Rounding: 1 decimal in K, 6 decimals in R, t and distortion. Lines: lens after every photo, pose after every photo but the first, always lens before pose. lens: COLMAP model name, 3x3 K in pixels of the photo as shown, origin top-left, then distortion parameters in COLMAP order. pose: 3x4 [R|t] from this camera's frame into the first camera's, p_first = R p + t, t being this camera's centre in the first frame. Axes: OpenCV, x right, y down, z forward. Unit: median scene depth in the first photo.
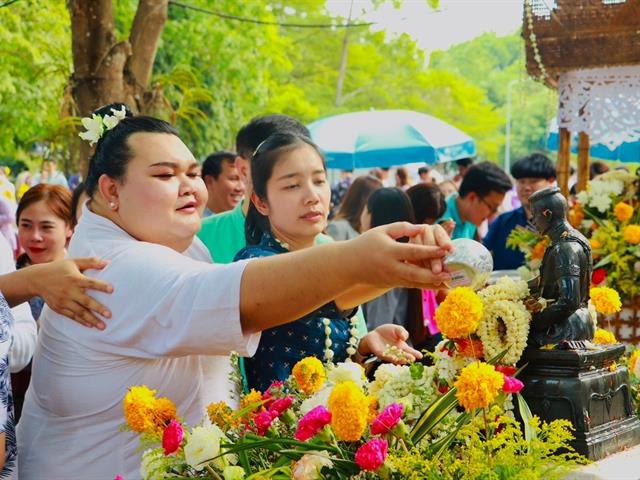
lens RADIAL K [[1081.5, 0, 320.0], [0, 1081.5, 240.0], [0, 0, 1]] dist [0.070130, 0.307618]
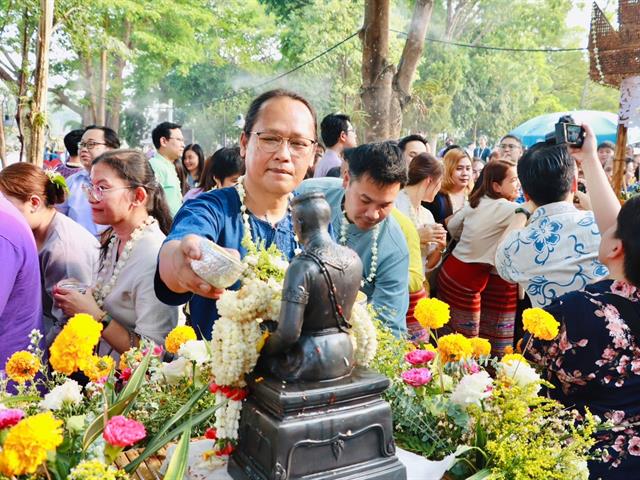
lens RADIAL K [[616.0, 0, 332.3], [0, 616.0, 238.2], [0, 0, 1]] dist [-0.146454, 0.155158]
pose [[0.927753, 0.080242, -0.364465, 0.081922], [-0.046784, 0.993914, 0.099733, -0.012738], [0.370250, -0.075476, 0.925861, 0.111677]]
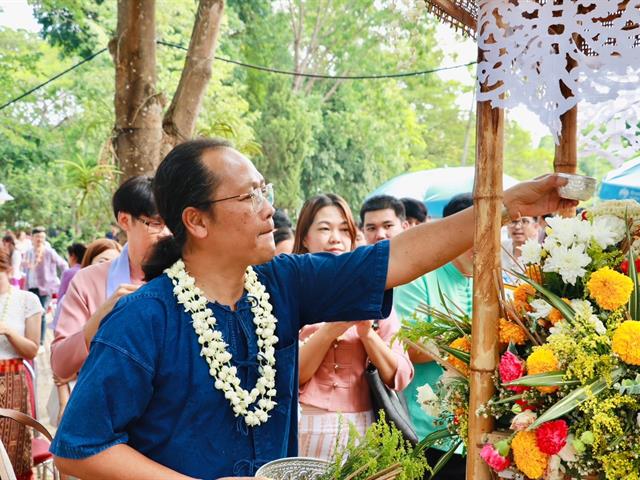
lens RADIAL K [[764.3, 0, 338.4], [0, 764.3, 239.2], [0, 0, 1]] dist [-0.067541, 0.019203]
pose [[0.987100, 0.004902, -0.160031, 0.098723], [-0.011930, 0.999004, -0.042991, -0.013772], [0.159660, 0.044346, 0.986175, 0.308983]]
